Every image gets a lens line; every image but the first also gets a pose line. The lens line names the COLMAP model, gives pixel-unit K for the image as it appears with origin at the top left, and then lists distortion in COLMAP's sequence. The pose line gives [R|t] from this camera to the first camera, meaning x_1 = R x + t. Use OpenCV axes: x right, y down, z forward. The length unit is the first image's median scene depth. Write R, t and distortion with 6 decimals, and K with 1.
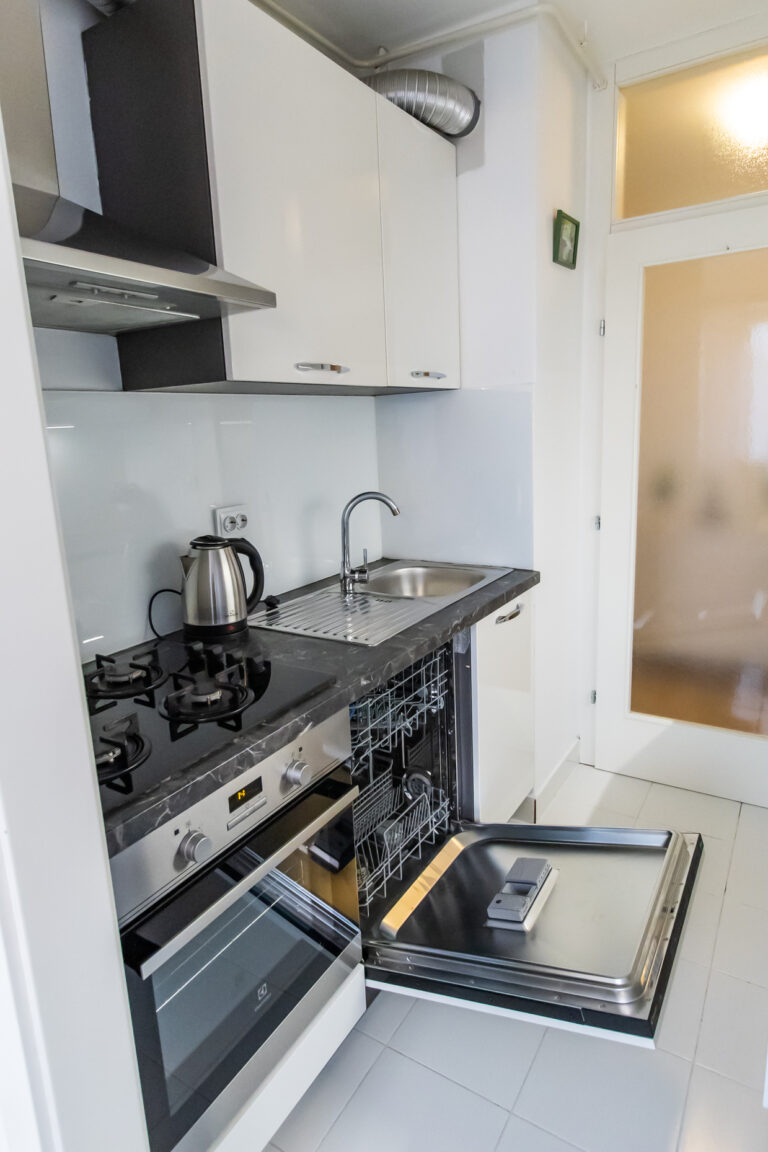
lens RADIAL K [[679.2, 0, 381.0], [0, 679.2, 574.8], [0, 0, 1]] dist [0.003738, -0.002785]
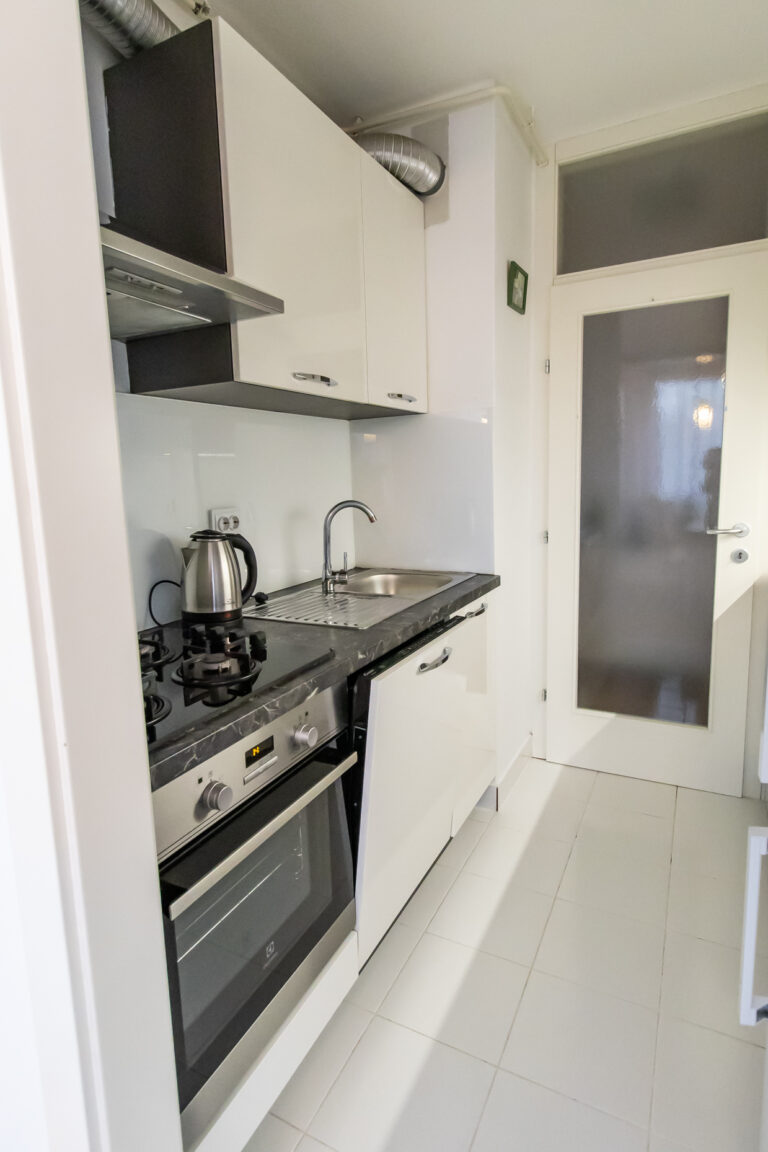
lens RADIAL K [[622.7, 0, 382.8], [0, 622.7, 572.8], [0, 0, 1]] dist [0.000465, 0.002388]
pose [[0.996193, 0.000240, 0.087174, -0.056438], [0.005353, 0.997941, -0.063913, 0.066054], [-0.087009, 0.064137, 0.994141, 0.001346]]
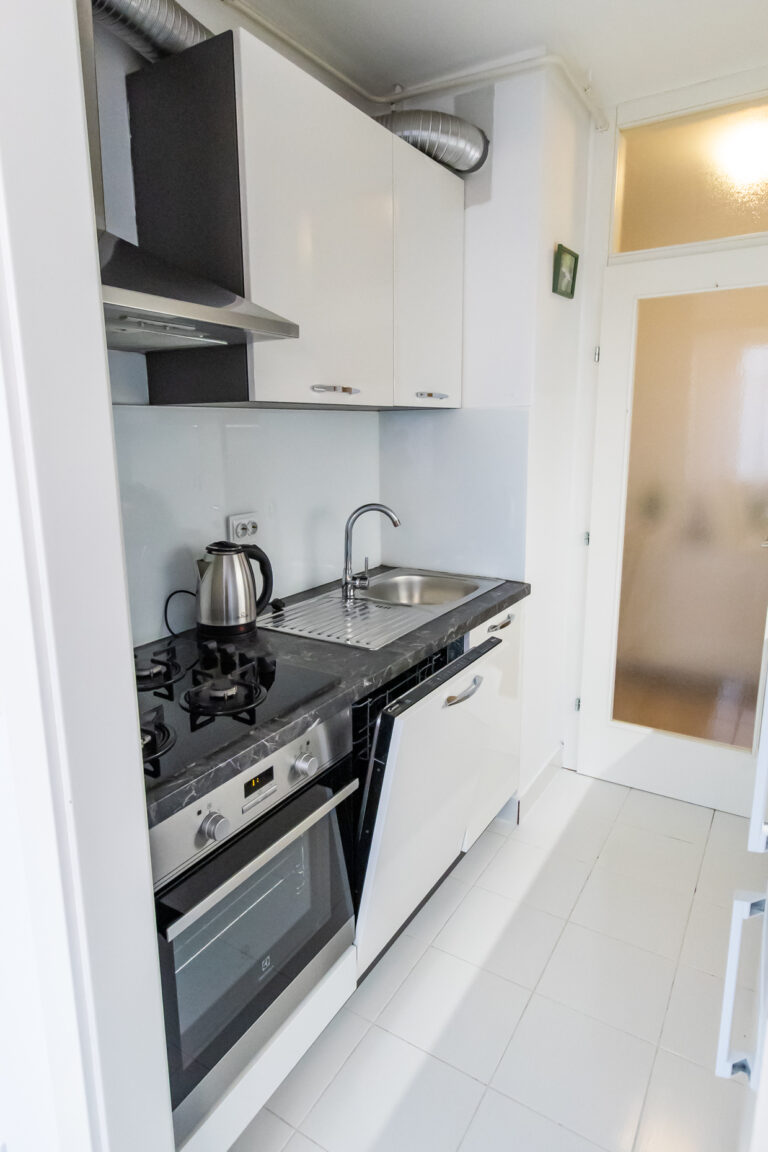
lens RADIAL K [[679.2, 0, 377.5], [0, 679.2, 573.5], [0, 0, 1]] dist [0.003738, -0.002785]
pose [[0.999385, 0.033697, 0.009749, -0.017631], [-0.033656, 0.999424, -0.004287, -0.009965], [-0.009888, 0.003956, 0.999943, -0.064427]]
